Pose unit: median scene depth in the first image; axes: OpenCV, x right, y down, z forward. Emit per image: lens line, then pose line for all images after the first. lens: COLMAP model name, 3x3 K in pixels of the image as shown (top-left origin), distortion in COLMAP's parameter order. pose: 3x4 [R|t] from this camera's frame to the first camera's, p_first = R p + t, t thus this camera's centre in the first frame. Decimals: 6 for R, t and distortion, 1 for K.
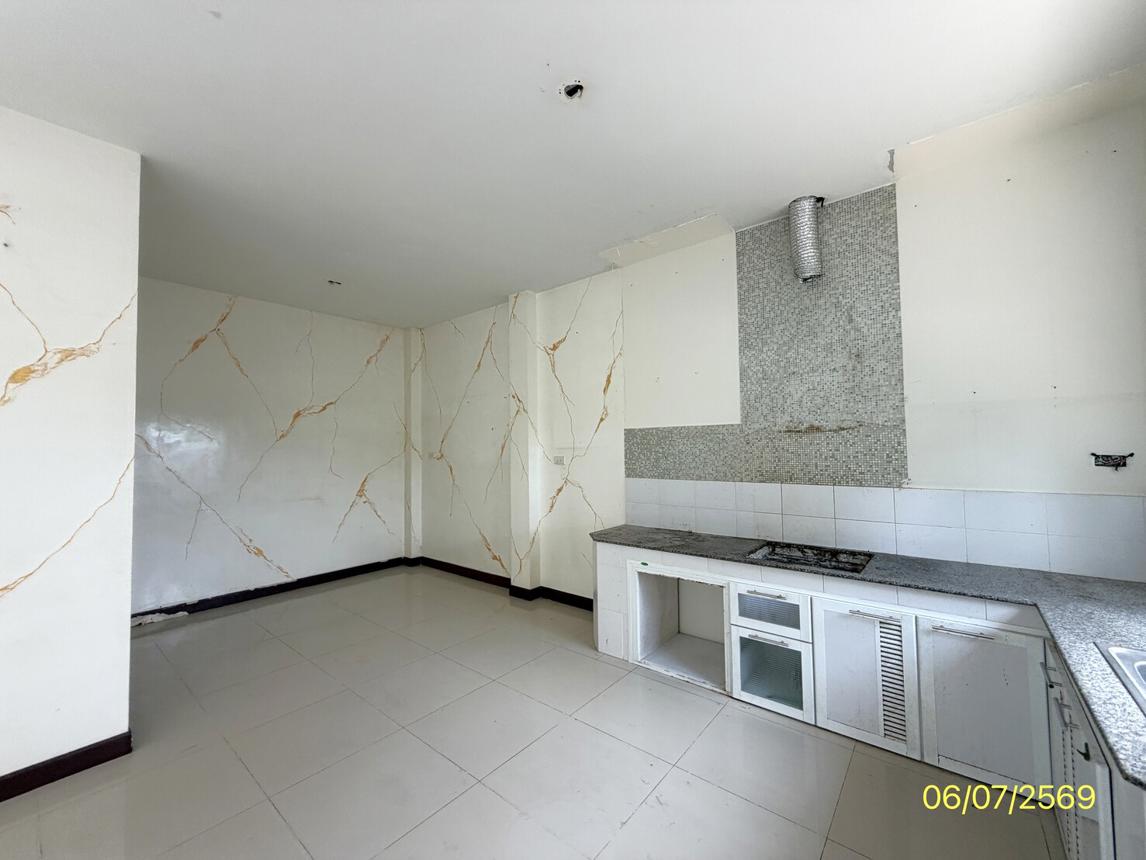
lens RADIAL K [[456.0, 0, 570.5], [0, 456.0, 428.2], [0, 0, 1]] dist [-0.002016, 0.001090]
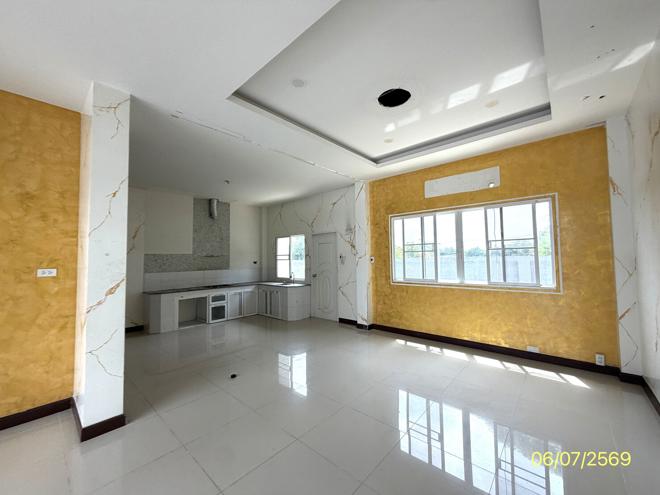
lens RADIAL K [[262.6, 0, 326.5], [0, 262.6, 246.1], [0, 0, 1]] dist [-0.002016, 0.001090]
pose [[0.047513, 0.062566, 0.996909, -1.624423], [-0.021857, 0.997863, -0.061585, 0.032303], [-0.998631, -0.018863, 0.048779, -0.095478]]
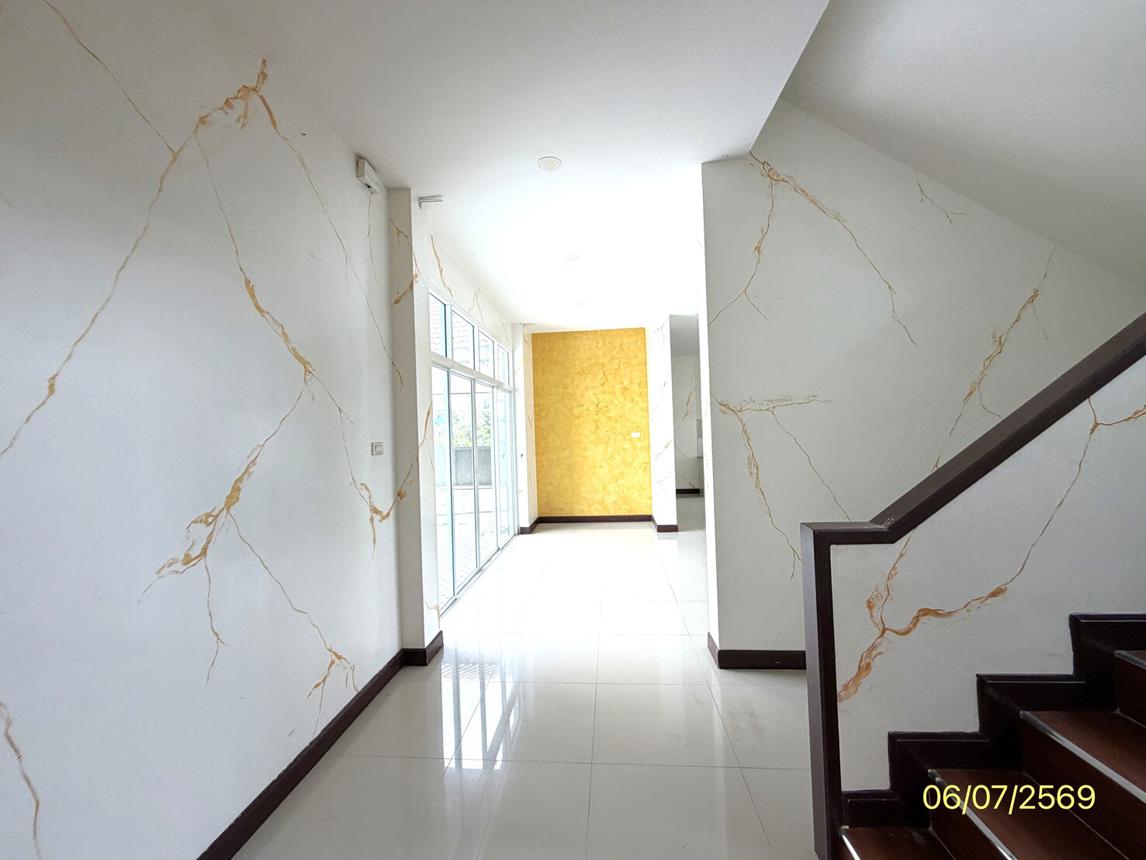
lens RADIAL K [[456.0, 0, 568.8], [0, 456.0, 427.5], [0, 0, 1]] dist [-0.002016, 0.001090]
pose [[0.826262, -0.009497, 0.563205, -2.426286], [0.002237, 0.999905, 0.013579, 0.015006], [-0.563281, -0.009960, 0.826205, -0.903273]]
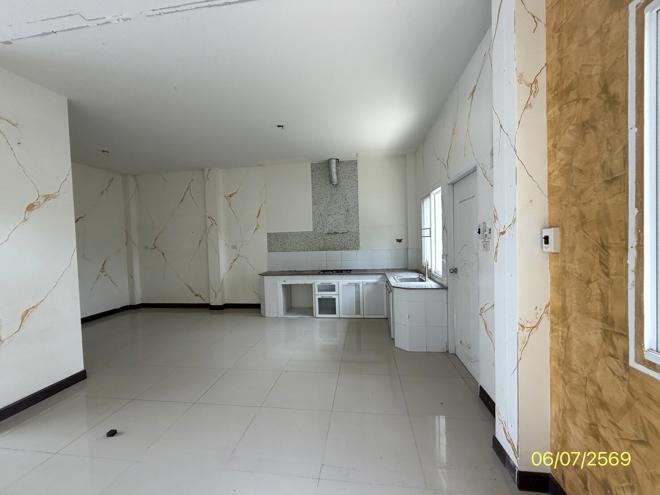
lens RADIAL K [[262.6, 0, 327.2], [0, 262.6, 245.8], [0, 0, 1]] dist [-0.002016, 0.001090]
pose [[0.851441, -0.025706, 0.523821, -0.446927], [-0.001454, 0.998678, 0.051373, -0.002440], [-0.524449, -0.044502, 0.850278, -0.491561]]
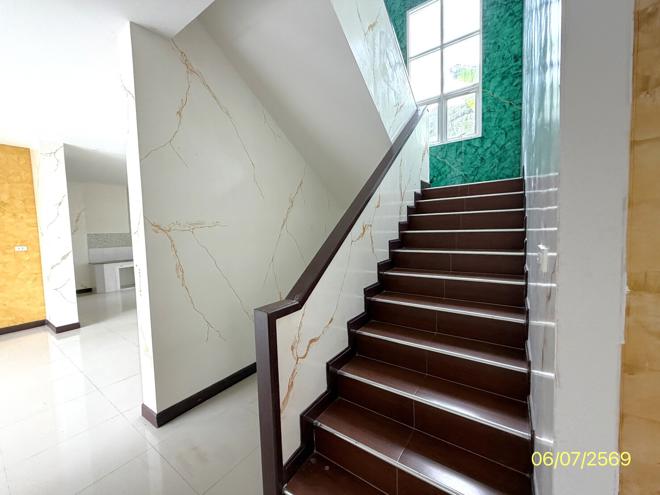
lens RADIAL K [[262.6, 0, 327.4], [0, 262.6, 246.8], [0, 0, 1]] dist [-0.002016, 0.001090]
pose [[-0.073228, -0.042011, 0.996430, -2.366520], [-0.005873, 0.999113, 0.041692, 0.006724], [-0.997298, -0.002799, -0.073410, -0.720735]]
